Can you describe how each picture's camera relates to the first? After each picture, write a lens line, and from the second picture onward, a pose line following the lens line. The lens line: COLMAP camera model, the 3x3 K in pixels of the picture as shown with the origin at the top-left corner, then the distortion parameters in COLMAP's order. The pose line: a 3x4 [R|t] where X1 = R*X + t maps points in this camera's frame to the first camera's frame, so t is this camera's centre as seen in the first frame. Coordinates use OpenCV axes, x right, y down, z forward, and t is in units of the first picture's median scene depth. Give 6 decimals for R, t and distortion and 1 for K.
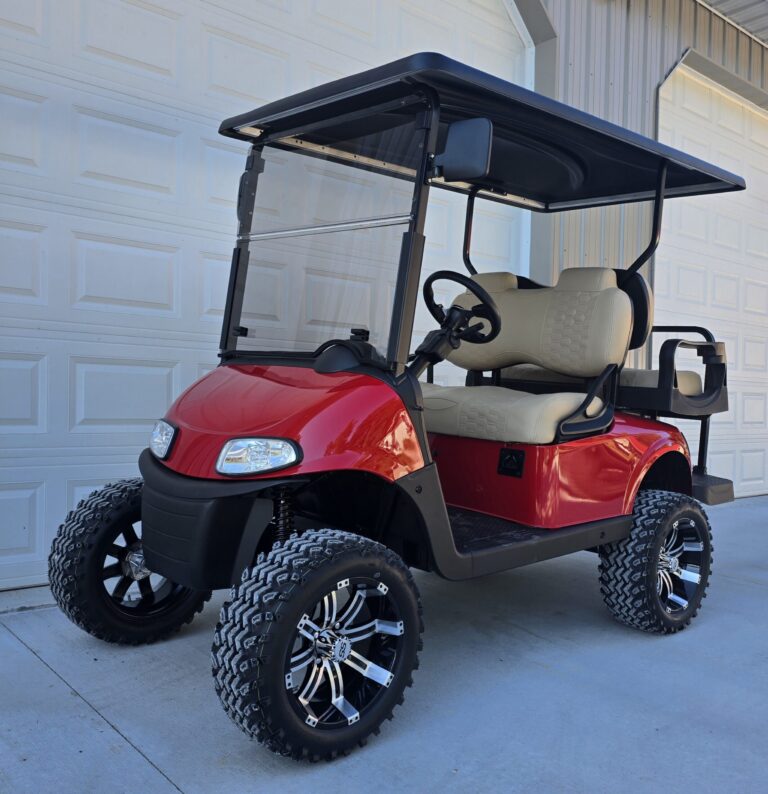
lens RADIAL K [[745.6, 0, 384.0], [0, 745.6, 397.0], [0, 0, 1]] dist [0.061198, -0.005590]
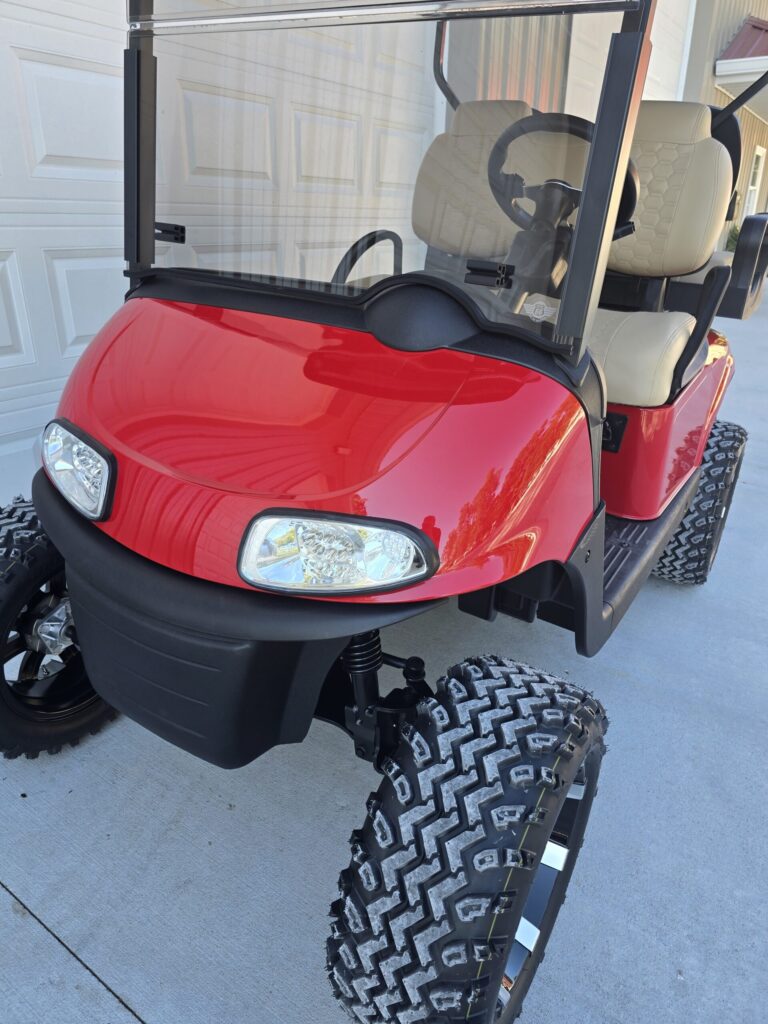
lens RADIAL K [[710.3, 0, 384.0], [0, 710.3, 512.0], [0, 0, 1]] dist [0.024163, -0.003189]
pose [[0.970651, -0.104606, 0.216550, -0.171210], [0.015814, 0.926261, 0.376552, -0.091493], [-0.239971, -0.362076, 0.900730, 0.416812]]
